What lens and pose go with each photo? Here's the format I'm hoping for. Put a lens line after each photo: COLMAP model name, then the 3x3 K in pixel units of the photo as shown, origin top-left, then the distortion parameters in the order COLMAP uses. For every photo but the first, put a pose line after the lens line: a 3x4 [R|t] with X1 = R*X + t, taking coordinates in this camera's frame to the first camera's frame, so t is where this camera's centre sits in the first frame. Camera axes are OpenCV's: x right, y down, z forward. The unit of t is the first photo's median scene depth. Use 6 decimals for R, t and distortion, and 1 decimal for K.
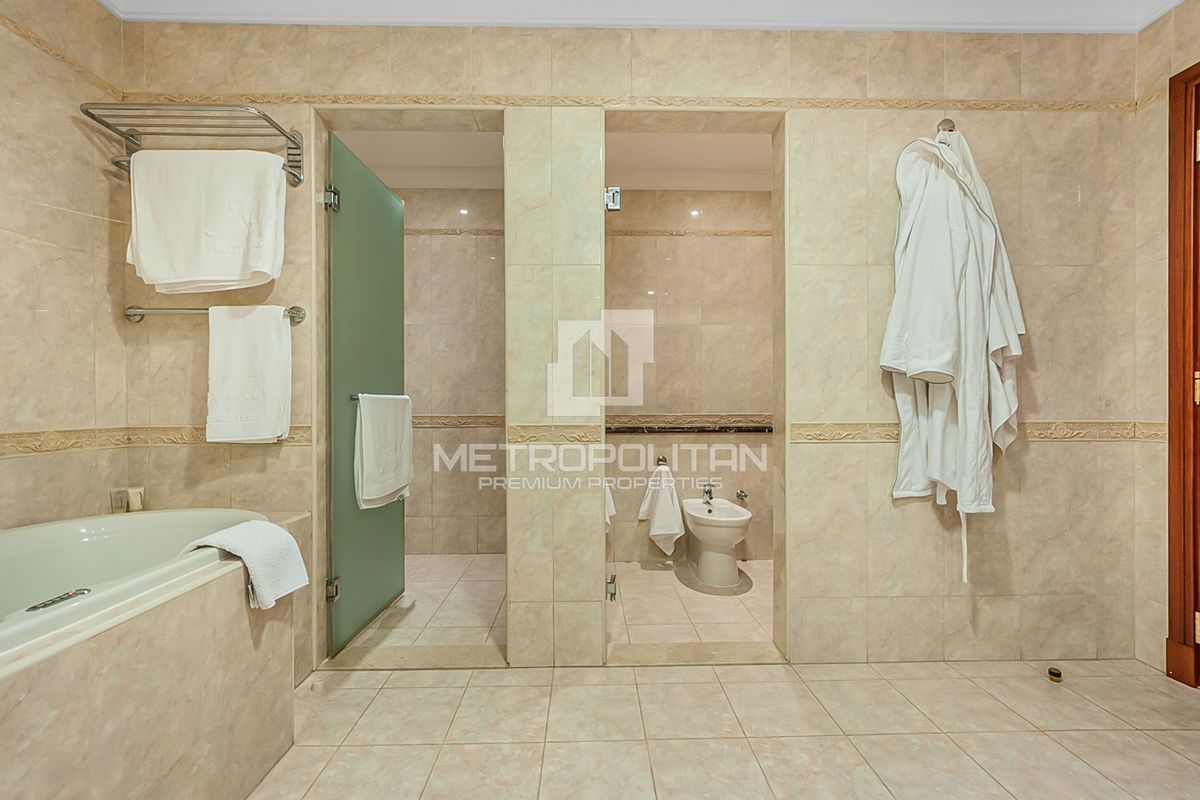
lens RADIAL K [[507.8, 0, 601.3], [0, 507.8, 398.9], [0, 0, 1]] dist [-0.001855, 0.000046]
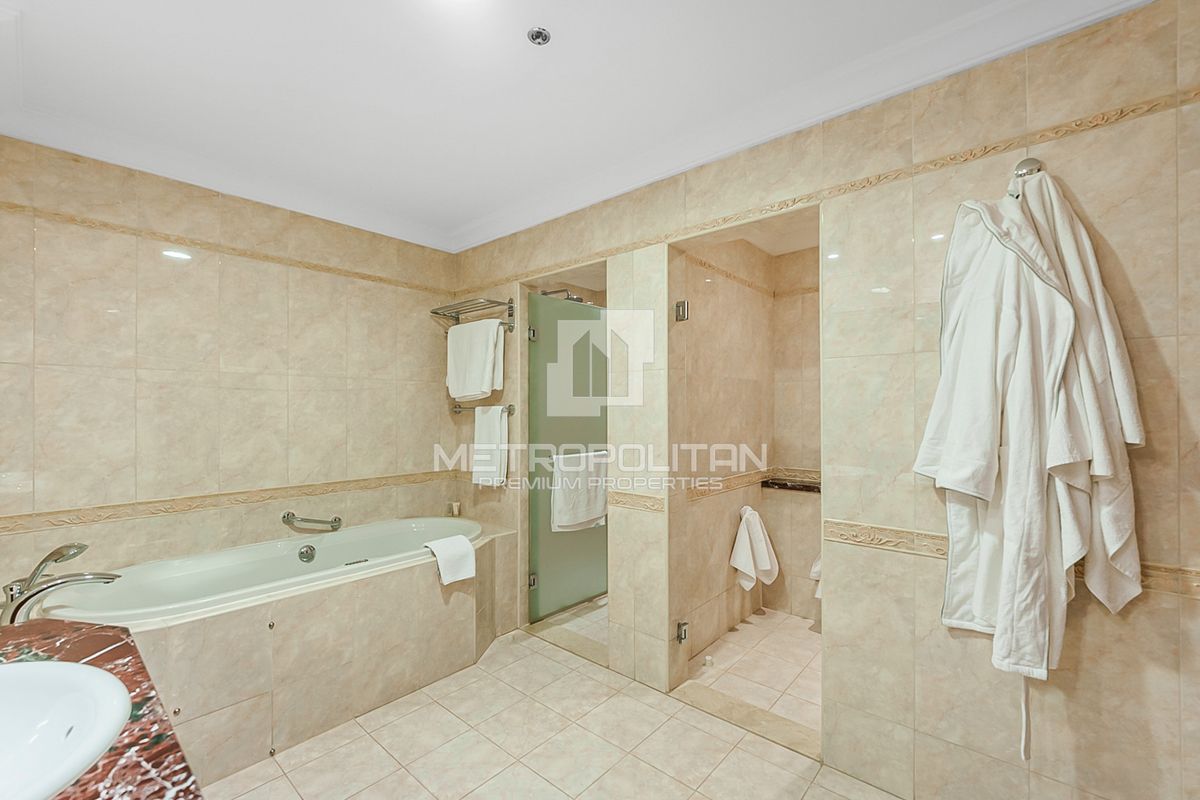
lens RADIAL K [[507.8, 0, 632.0], [0, 507.8, 396.6], [0, 0, 1]] dist [-0.001855, 0.000046]
pose [[0.752508, -0.007472, -0.658541, 0.754206], [0.002595, 0.999962, -0.008380, -0.185552], [0.658578, 0.004597, 0.752499, 0.012056]]
